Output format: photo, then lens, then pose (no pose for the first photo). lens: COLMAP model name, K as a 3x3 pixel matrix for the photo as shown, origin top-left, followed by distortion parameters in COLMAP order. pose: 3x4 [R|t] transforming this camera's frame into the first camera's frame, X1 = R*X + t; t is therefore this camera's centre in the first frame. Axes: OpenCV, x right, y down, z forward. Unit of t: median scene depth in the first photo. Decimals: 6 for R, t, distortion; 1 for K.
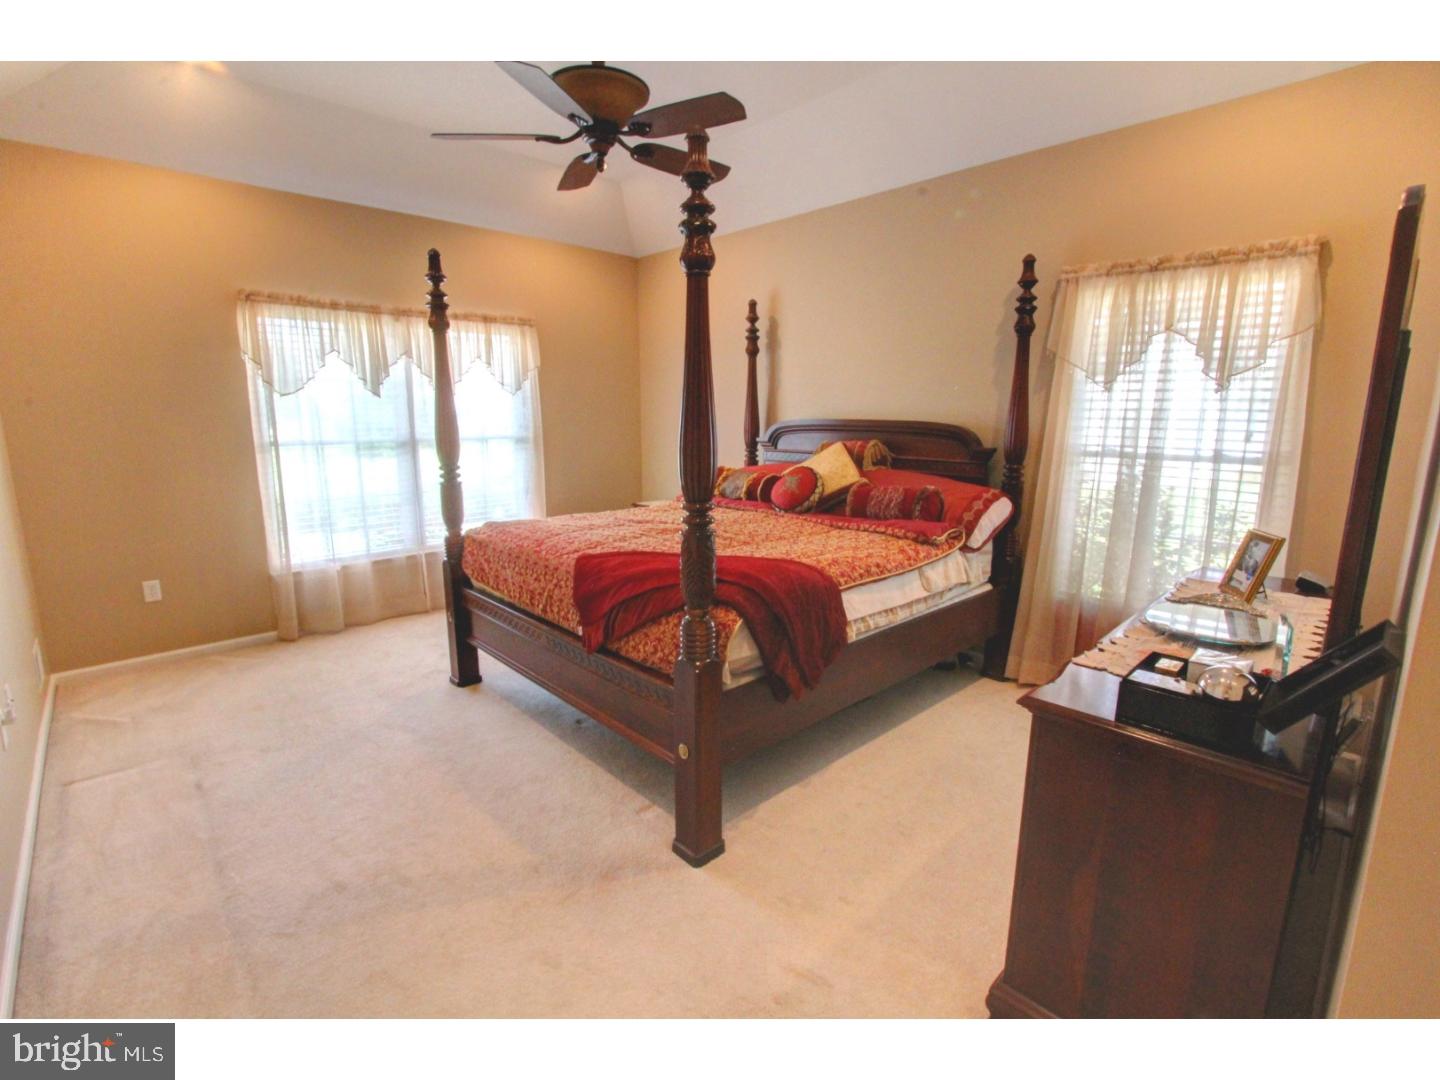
lens RADIAL K [[662.0, 0, 720.9], [0, 662.0, 535.2], [0, 0, 1]] dist [-0.010813, 0.000773]
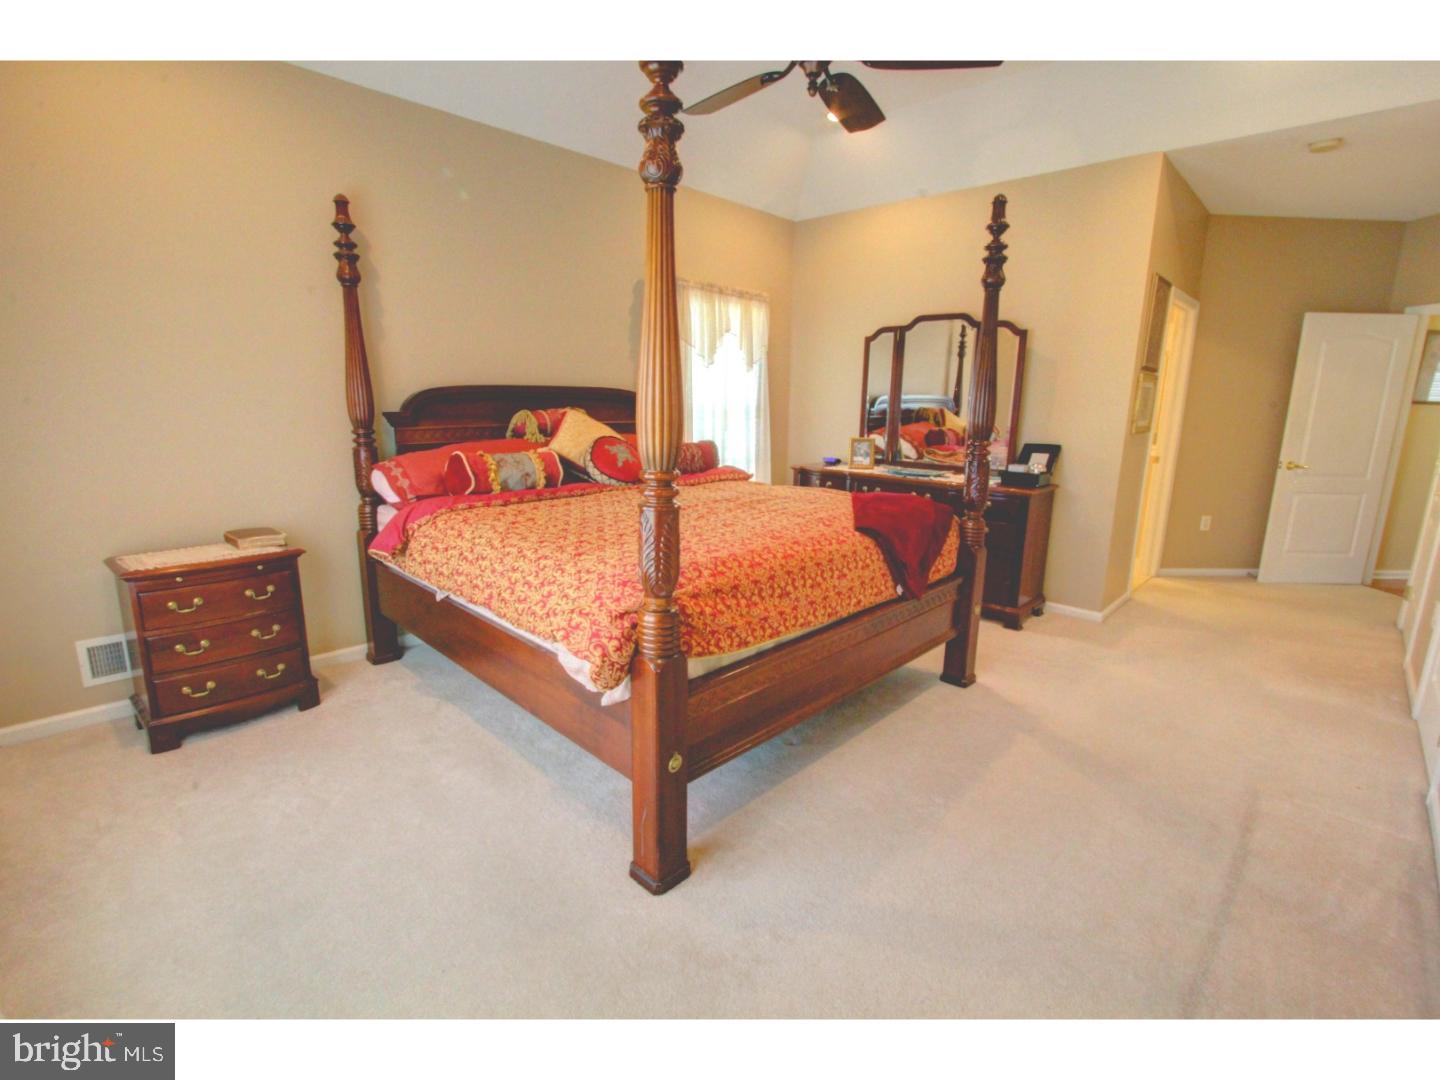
lens RADIAL K [[677.9, 0, 718.3], [0, 677.9, 502.9], [0, 0, 1]] dist [0.086847, 0.000160]
pose [[-0.029842, -0.174946, 0.984126, -1.062438], [0.165346, 0.970136, 0.177473, -0.197407], [-0.985784, 0.168018, -0.000024, 1.071953]]
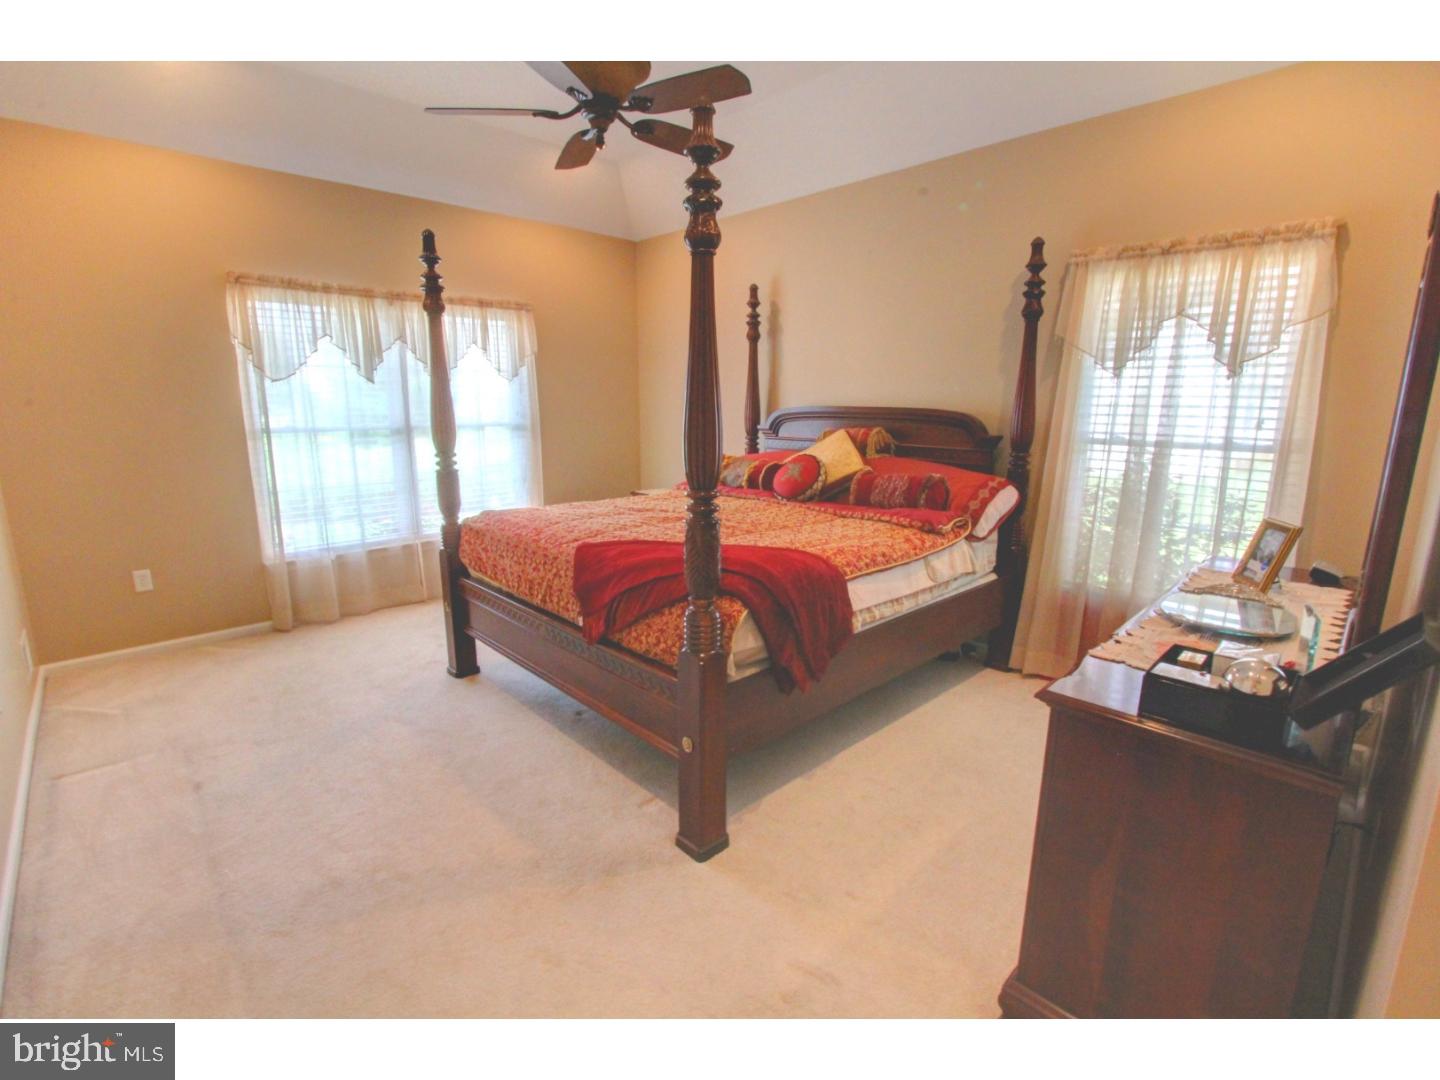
lens RADIAL K [[662.0, 0, 720.9], [0, 662.0, 535.2], [0, 0, 1]] dist [-0.010813, 0.000773]
pose [[0.999984, 0.000420, 0.005585, -0.008865], [-0.000513, 0.999862, 0.016621, 0.000357], [-0.005578, -0.016624, 0.999846, 0.018244]]
